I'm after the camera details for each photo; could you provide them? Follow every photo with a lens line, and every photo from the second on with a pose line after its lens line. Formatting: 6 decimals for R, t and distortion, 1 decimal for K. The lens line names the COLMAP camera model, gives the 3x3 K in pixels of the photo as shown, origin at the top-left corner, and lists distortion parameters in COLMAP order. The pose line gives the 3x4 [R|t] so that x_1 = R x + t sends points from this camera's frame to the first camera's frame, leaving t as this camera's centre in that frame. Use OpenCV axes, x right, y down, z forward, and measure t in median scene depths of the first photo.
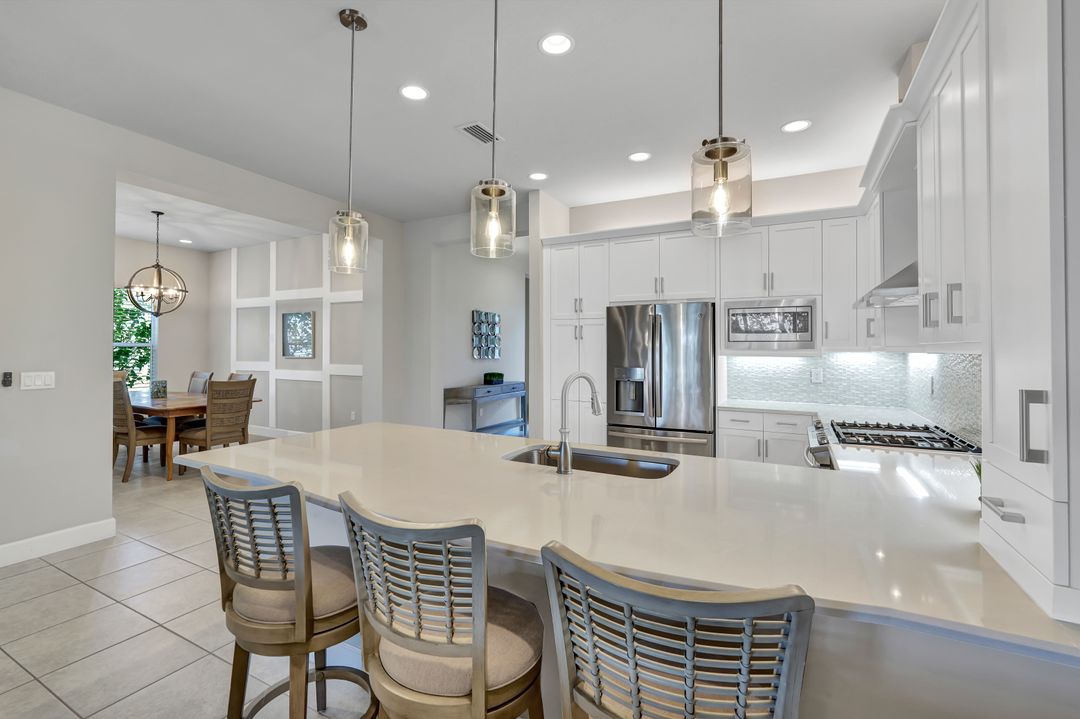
lens RADIAL K [[481.2, 0, 533.1], [0, 481.2, 355.5], [0, 0, 1]] dist [0.002767, 0.000070]
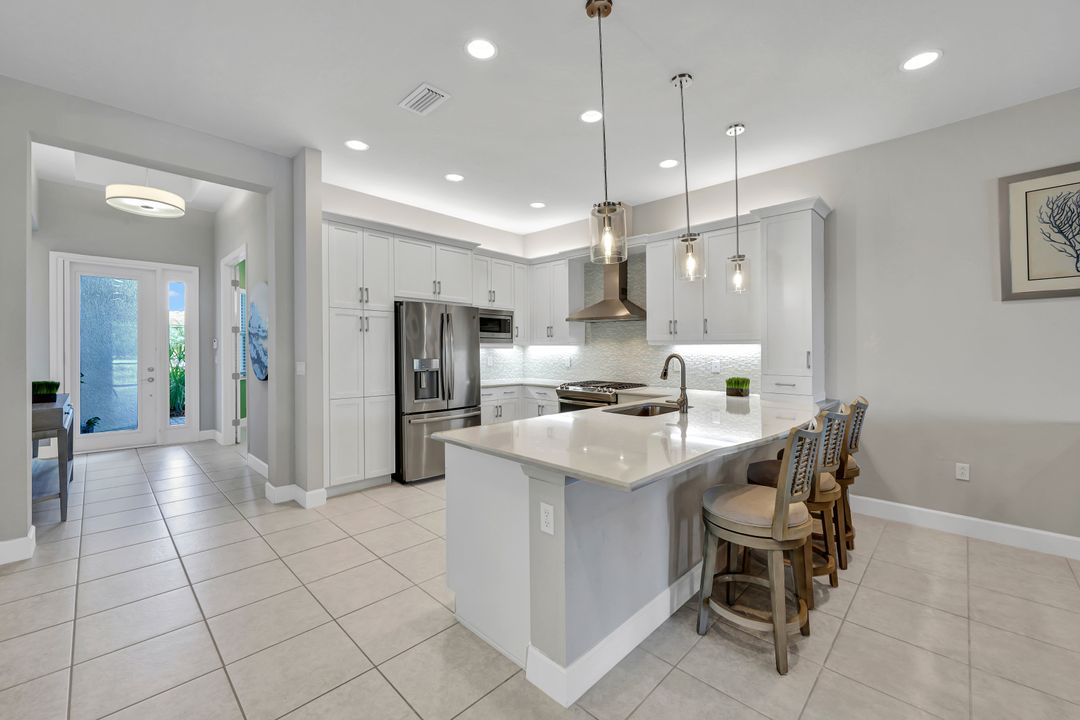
lens RADIAL K [[436.3, 0, 533.3], [0, 436.3, 352.6], [0, 0, 1]] dist [-0.001570, 0.000527]
pose [[0.285644, -0.014544, 0.958226, -0.499397], [0.009762, 0.999877, 0.012266, 0.000254], [-0.958286, 0.005850, 0.285751, 0.347228]]
